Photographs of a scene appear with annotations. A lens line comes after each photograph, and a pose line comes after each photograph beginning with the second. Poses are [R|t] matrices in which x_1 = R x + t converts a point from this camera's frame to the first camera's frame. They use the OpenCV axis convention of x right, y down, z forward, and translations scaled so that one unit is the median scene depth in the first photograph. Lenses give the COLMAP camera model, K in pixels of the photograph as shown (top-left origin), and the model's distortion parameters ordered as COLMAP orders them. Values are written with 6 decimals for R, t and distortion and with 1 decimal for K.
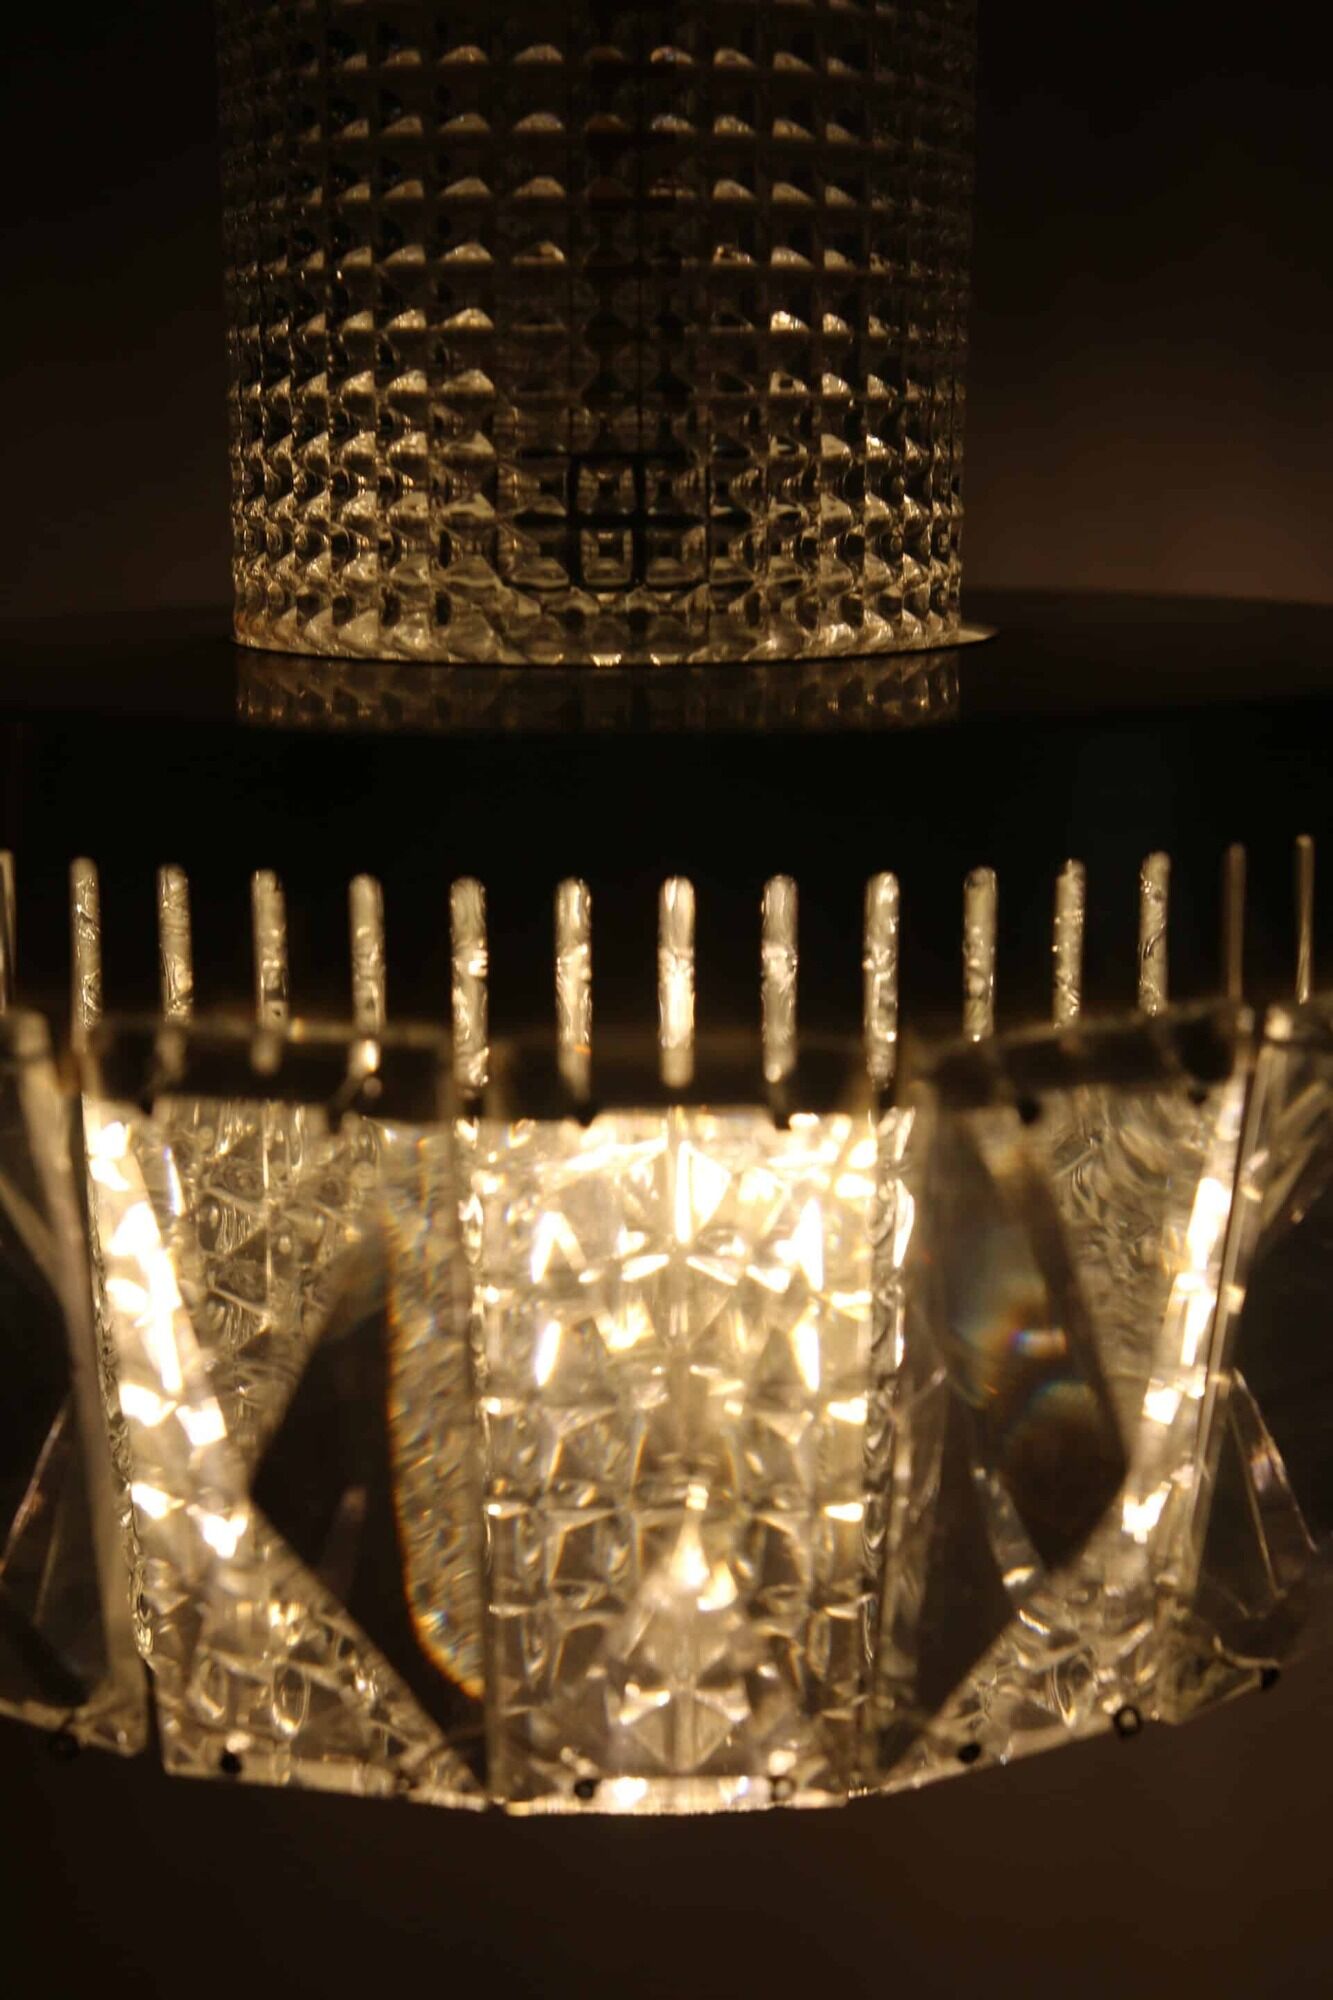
lens RADIAL K [[2620.1, 0, 644.4], [0, 2620.1, 999.7], [0, 0, 1]] dist [0.029891, 0.041711]
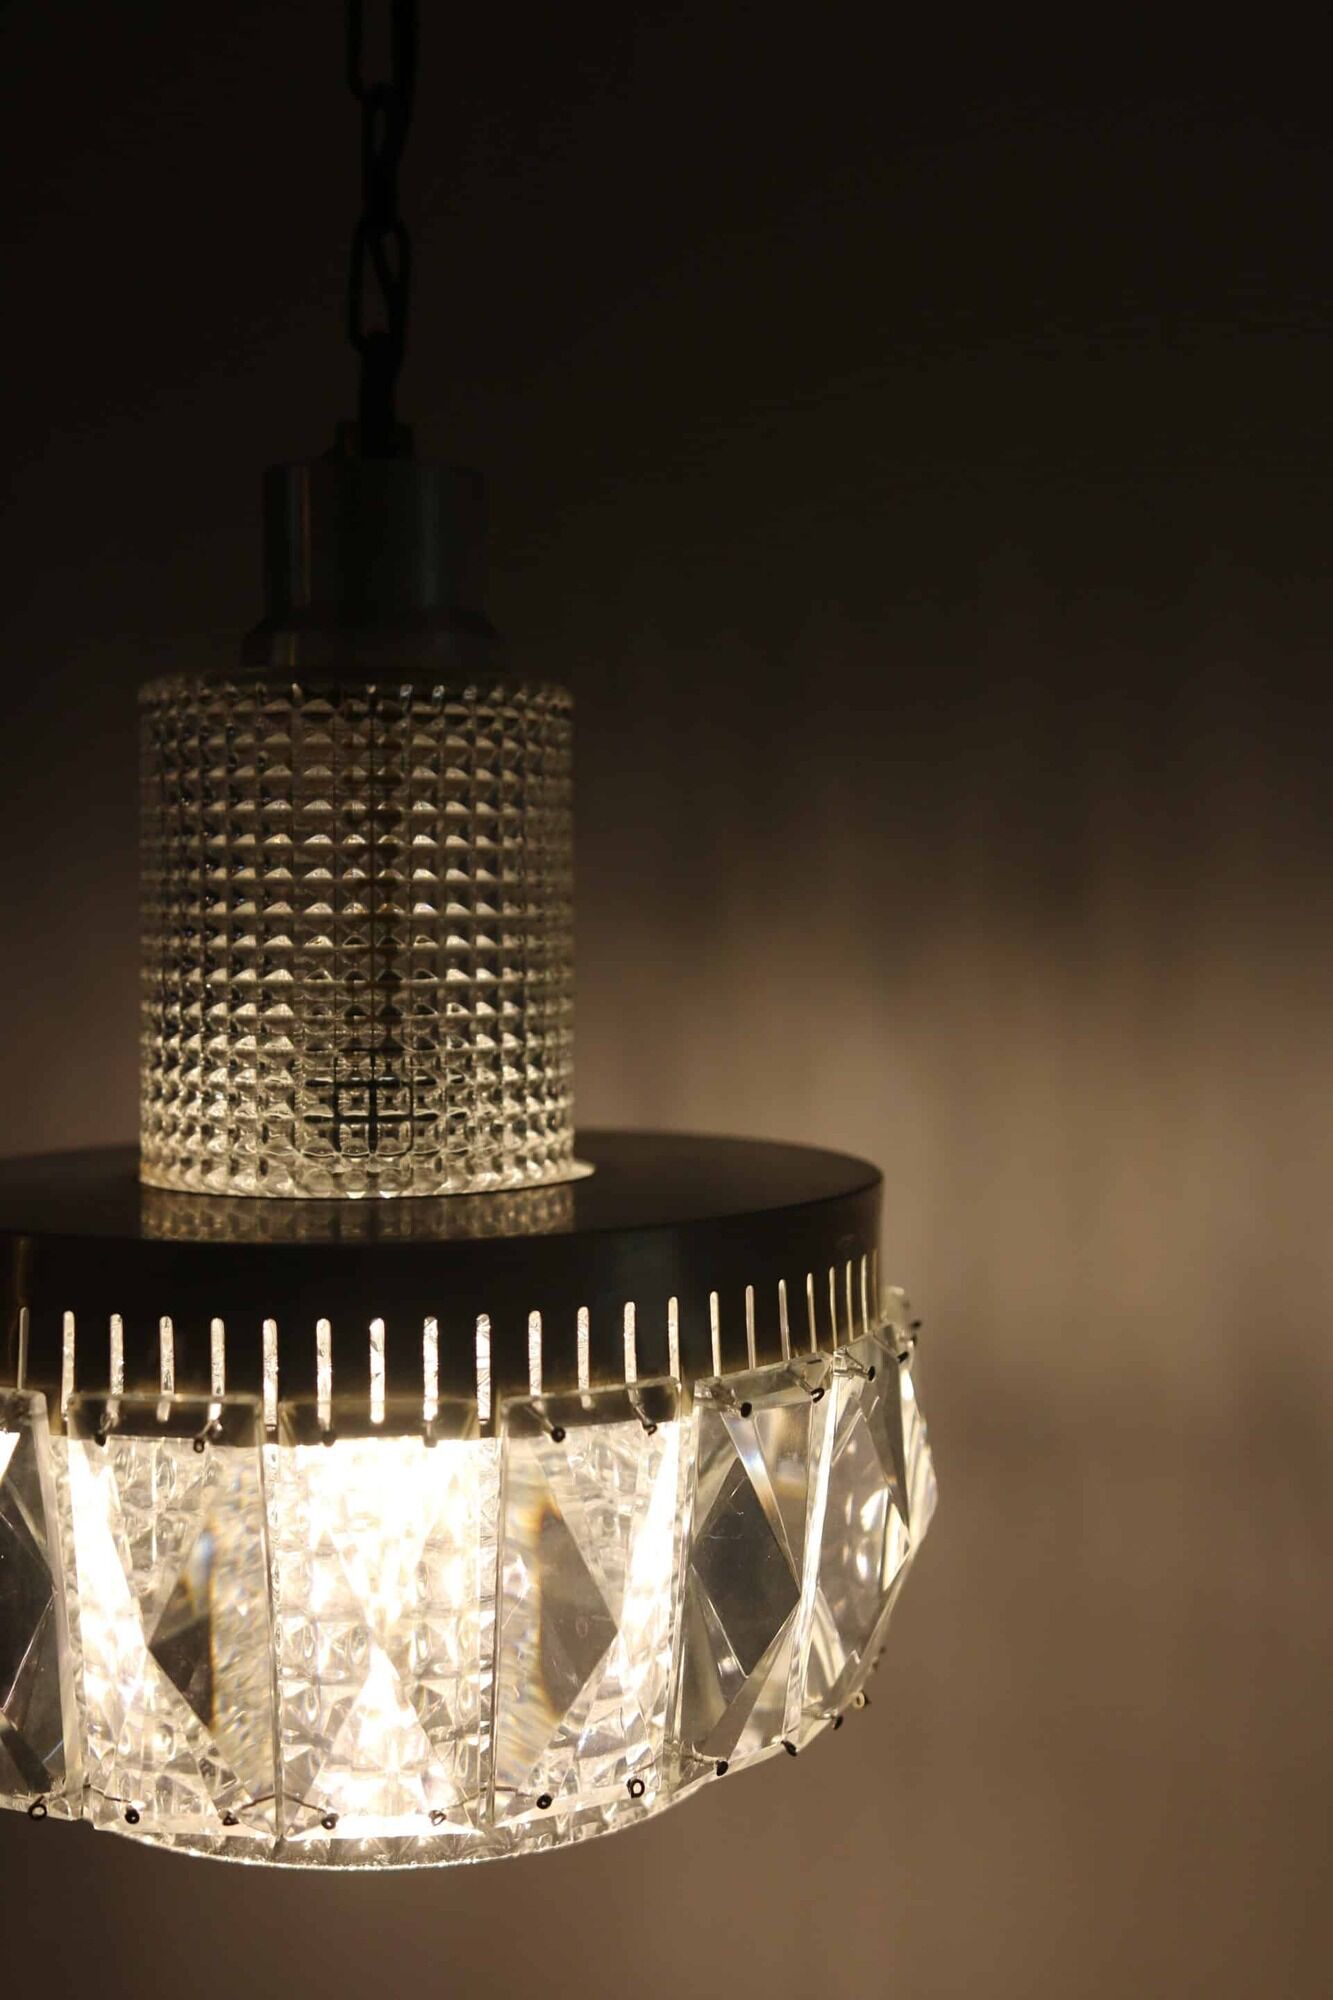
lens RADIAL K [[2664.0, 0, 666.5], [0, 2664.0, 1000.0], [0, 0, 1]] dist [0.044933, 0.065343]
pose [[0.998130, -0.001999, 0.061095, 0.090895], [0.012232, 0.985781, -0.167590, 0.048765], [-0.059891, 0.168024, 0.983962, -0.865831]]
